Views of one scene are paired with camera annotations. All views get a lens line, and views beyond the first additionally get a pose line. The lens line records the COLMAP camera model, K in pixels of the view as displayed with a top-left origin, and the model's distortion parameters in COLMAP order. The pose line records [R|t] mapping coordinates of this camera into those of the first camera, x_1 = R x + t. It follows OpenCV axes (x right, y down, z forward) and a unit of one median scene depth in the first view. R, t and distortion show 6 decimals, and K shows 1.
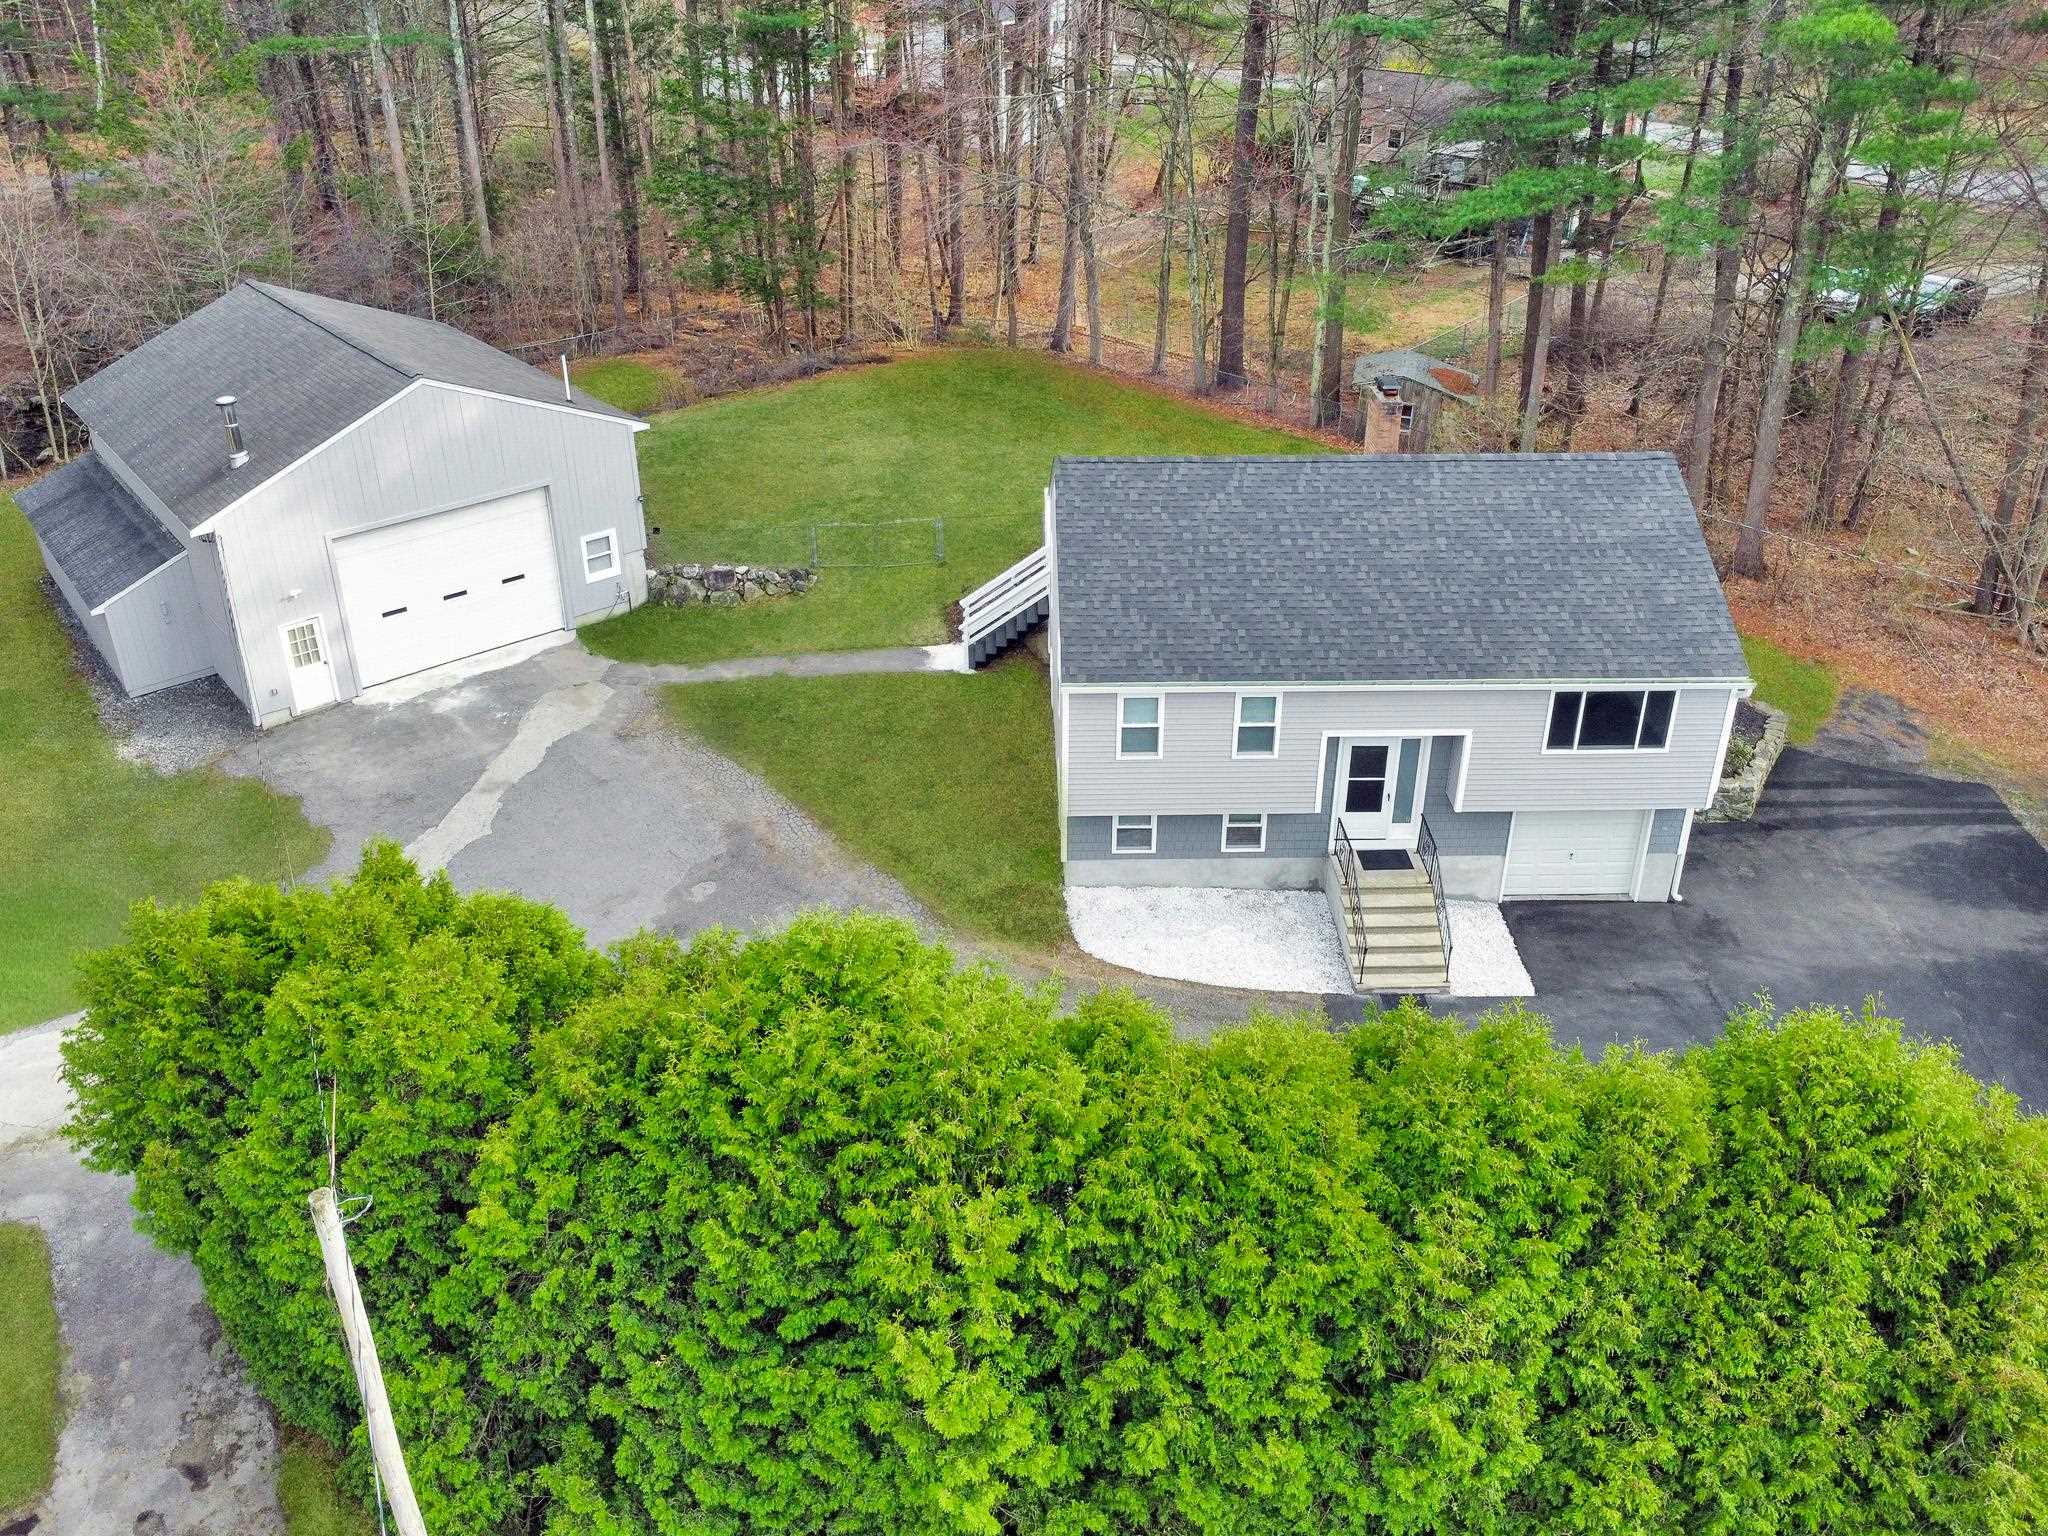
lens RADIAL K [[1546.2, 0, 1060.1], [0, 1546.2, 652.8], [0, 0, 1]] dist [-0.028150, 0.001144]
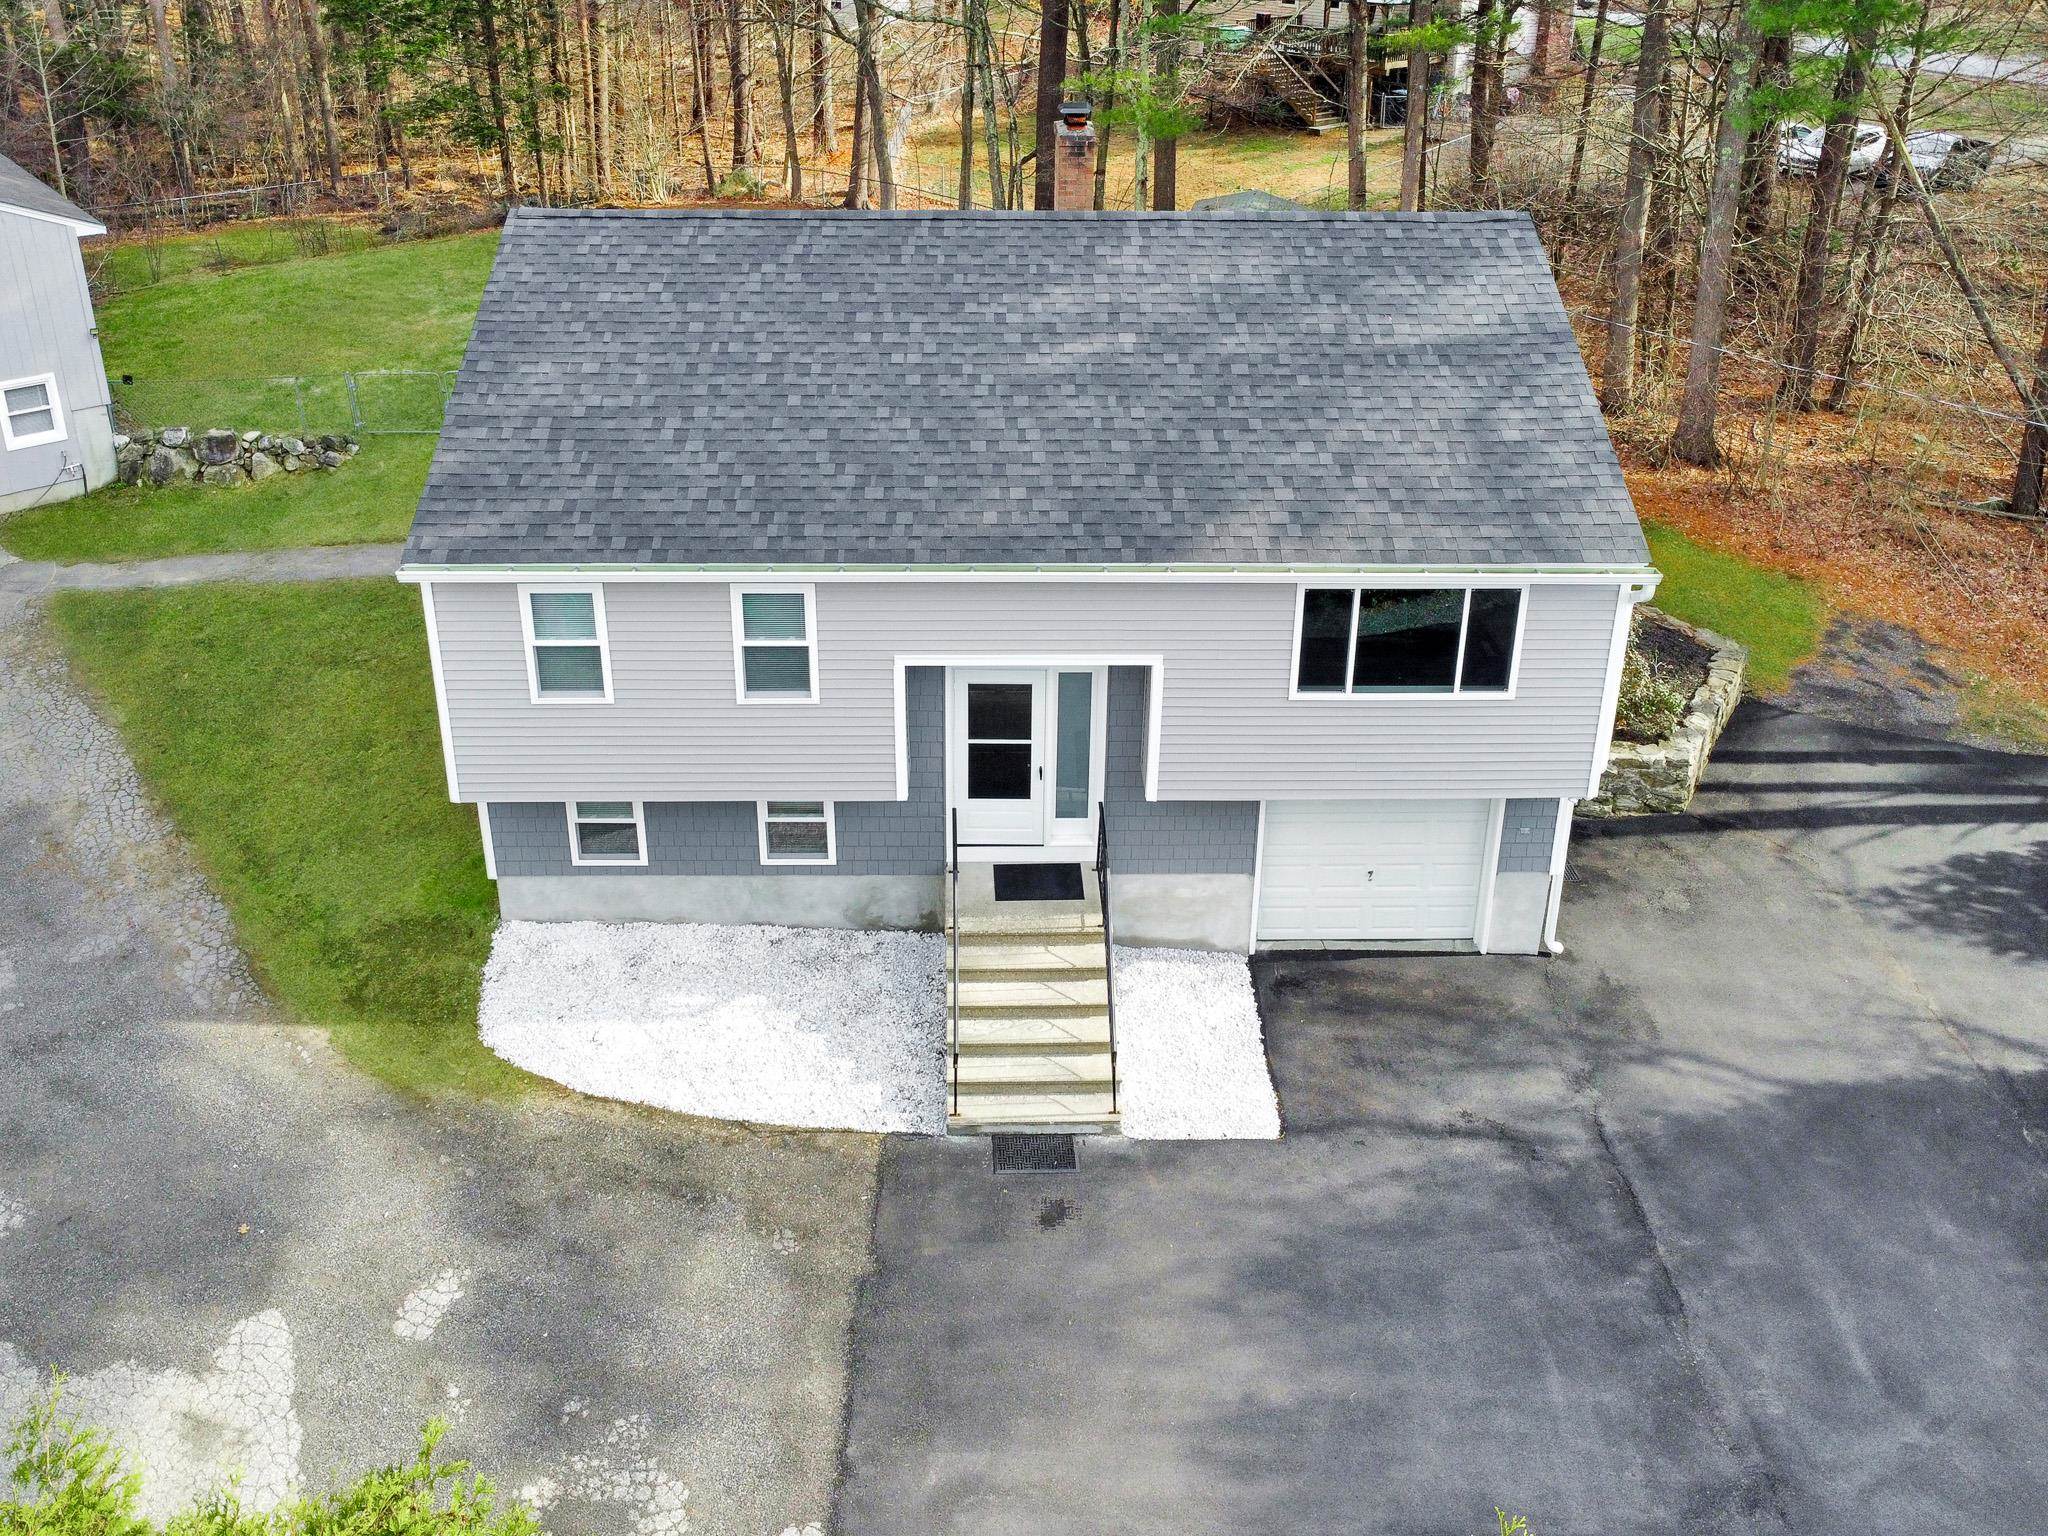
lens RADIAL K [[1571.8, 0, 1014.5], [0, 1571.8, 470.5], [0, 0, 1]] dist [-0.009721, -0.007721]
pose [[0.999899, 0.004462, -0.013524, 0.190211], [-0.005636, 0.996098, -0.088079, 0.028667], [0.013079, 0.088146, 0.996022, 0.359123]]
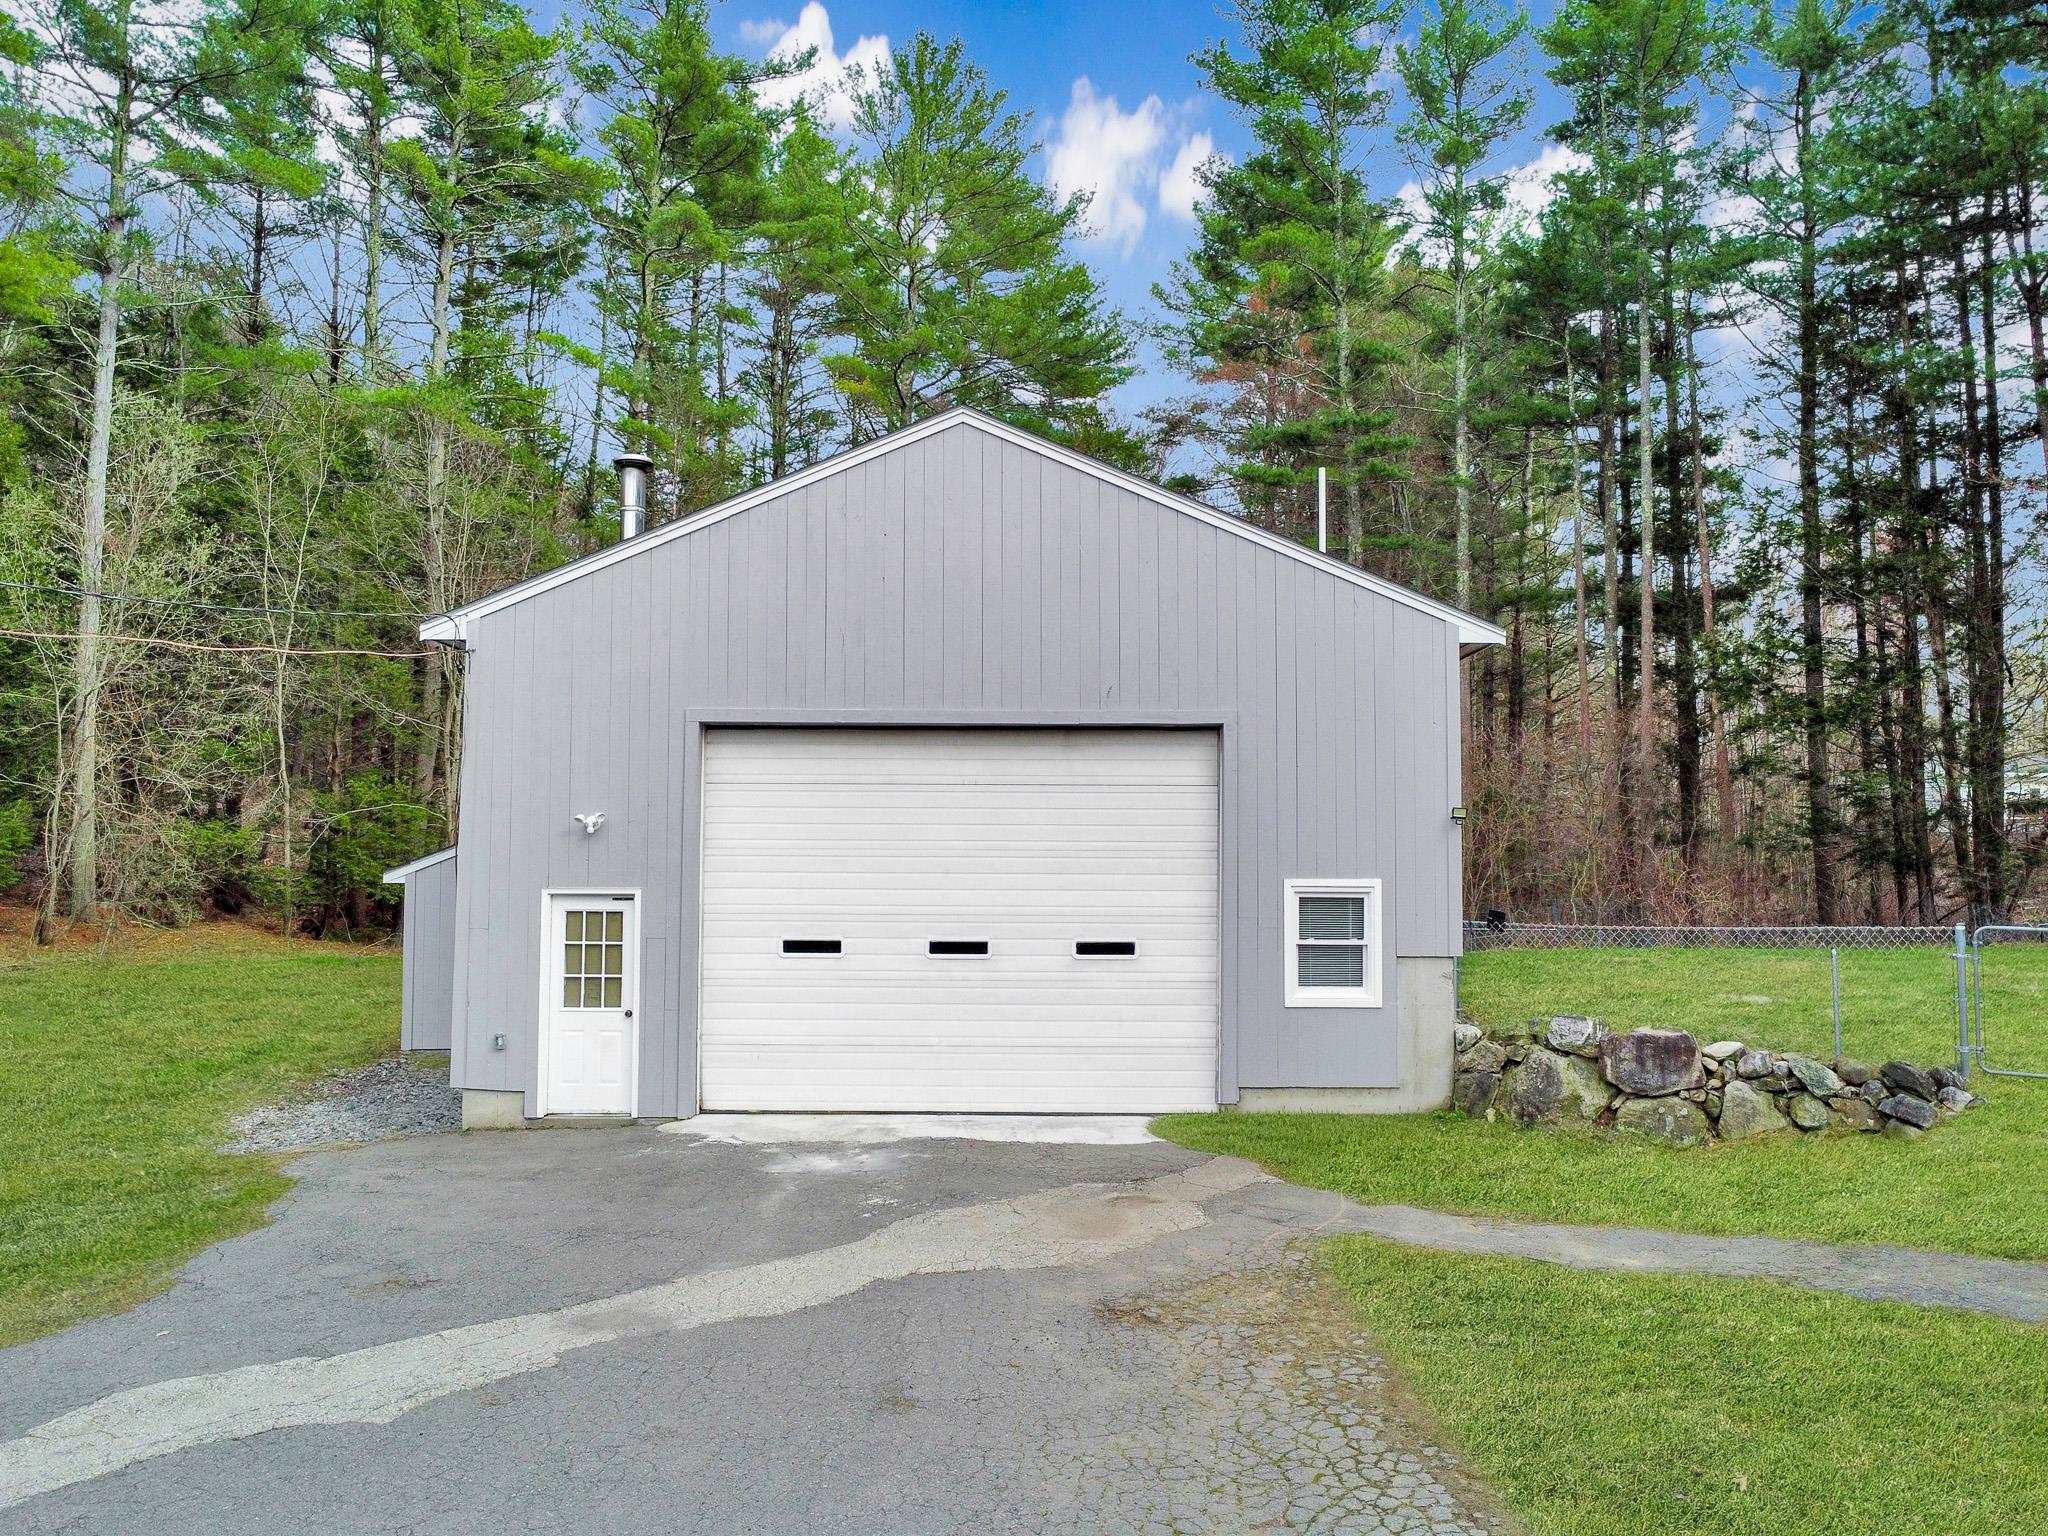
lens RADIAL K [[1496.2, 0, 1024.0], [0, 1496.2, 768.0], [0, 0, 1]] dist [-0.027495, -0.001188]
pose [[0.748676, -0.042837, -0.661551, -0.125707], [-0.298707, 0.869072, -0.394320, 0.084447], [0.591827, 0.492827, 0.637858, 0.826366]]
